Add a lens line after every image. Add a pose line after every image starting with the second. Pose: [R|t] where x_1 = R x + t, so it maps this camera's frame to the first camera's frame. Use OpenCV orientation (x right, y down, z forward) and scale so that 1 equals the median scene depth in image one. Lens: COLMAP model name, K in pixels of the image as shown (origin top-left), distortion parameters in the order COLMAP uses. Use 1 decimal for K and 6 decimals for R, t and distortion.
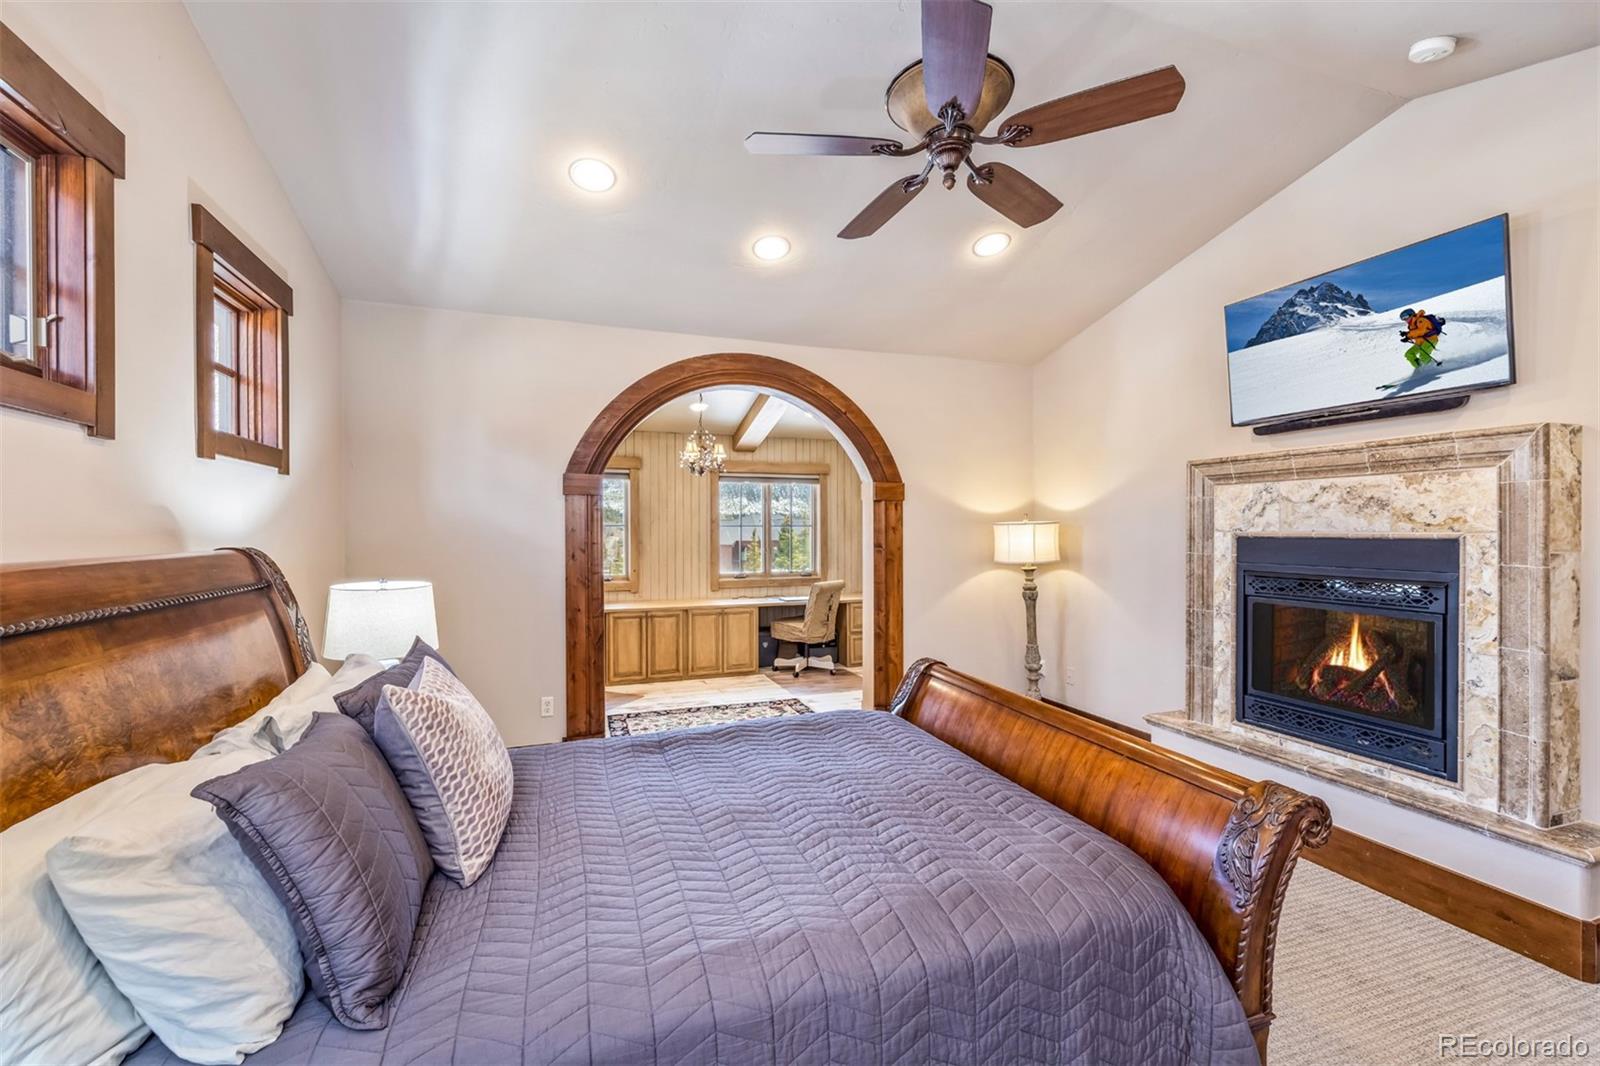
lens RADIAL K [[669.7, 0, 800.7], [0, 669.7, 530.1], [0, 0, 1]] dist [0.003320, -0.001360]
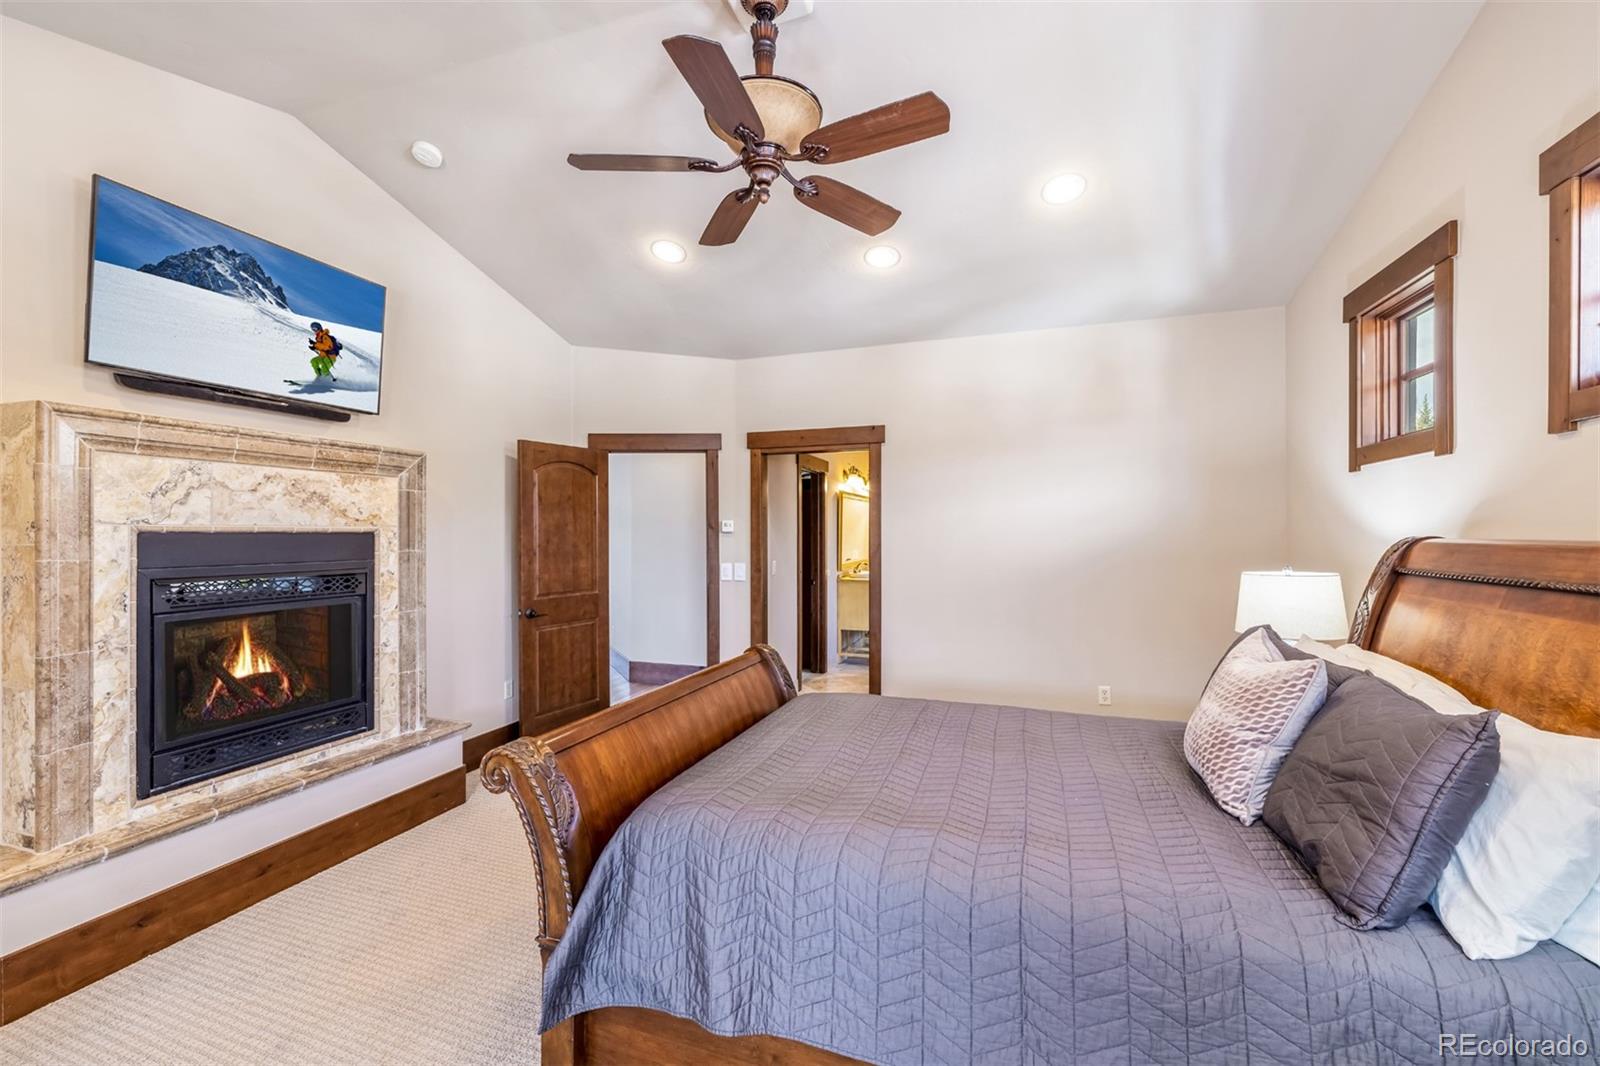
lens RADIAL K [[669.7, 0, 797.4], [0, 669.7, 533.7], [0, 0, 1]] dist [0.003320, -0.001360]
pose [[-0.779617, 0.014192, 0.626096, -0.357373], [0.015875, 0.999870, -0.002898, 0.028476], [-0.626056, 0.007680, -0.779741, 1.292432]]
